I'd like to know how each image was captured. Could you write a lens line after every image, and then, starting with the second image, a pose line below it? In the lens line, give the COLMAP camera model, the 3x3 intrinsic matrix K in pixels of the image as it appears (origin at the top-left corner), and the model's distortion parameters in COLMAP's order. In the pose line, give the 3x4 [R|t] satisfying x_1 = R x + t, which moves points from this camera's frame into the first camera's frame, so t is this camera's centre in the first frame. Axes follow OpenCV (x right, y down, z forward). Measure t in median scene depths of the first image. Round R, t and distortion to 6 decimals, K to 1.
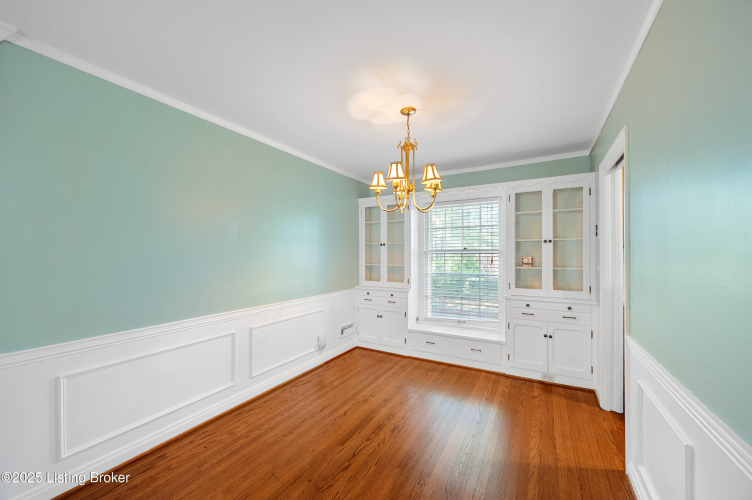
lens RADIAL K [[289.6, 0, 373.5], [0, 289.6, 259.4], [0, 0, 1]] dist [-0.001739, -0.001353]
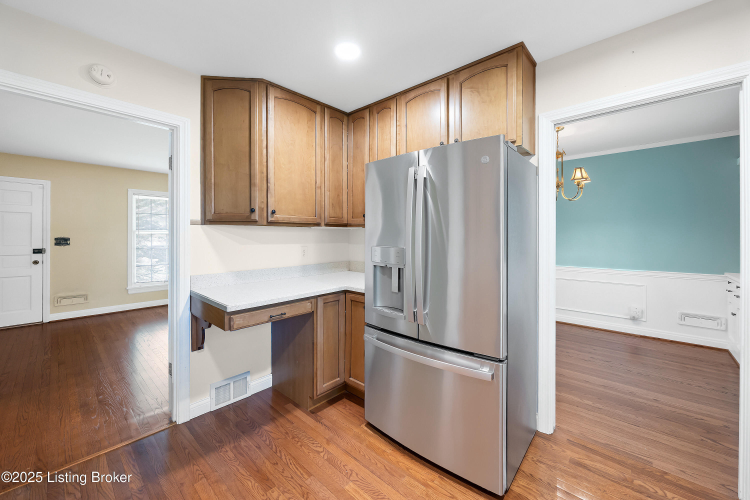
lens RADIAL K [[288.9, 0, 372.5], [0, 288.9, 234.8], [0, 0, 1]] dist [-0.001739, -0.001353]
pose [[-0.247840, -0.007389, -0.968773, 1.133141], [-0.004743, 0.999968, -0.006414, -0.001567], [0.968789, 0.003005, -0.247867, 0.310306]]
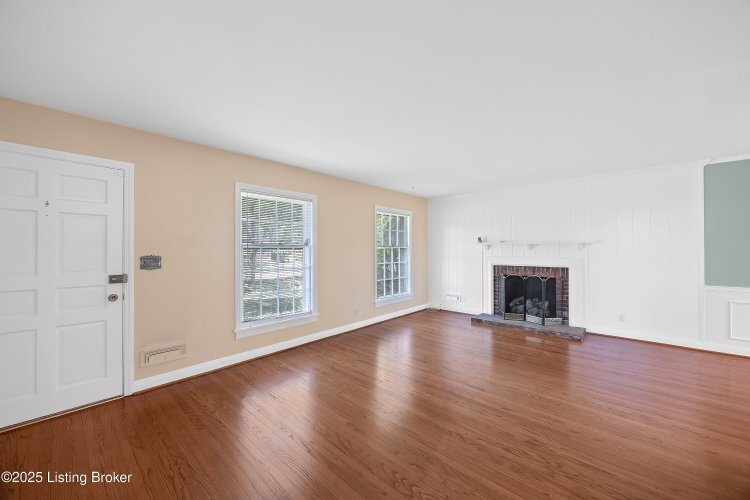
lens RADIAL K [[288.9, 0, 376.7], [0, 288.9, 247.7], [0, 0, 1]] dist [-0.001739, -0.001353]
pose [[-0.226714, -0.010105, -0.973909, 0.856015], [-0.002143, 0.999949, -0.009876, -0.007945], [0.973959, -0.000152, -0.226724, -0.601525]]
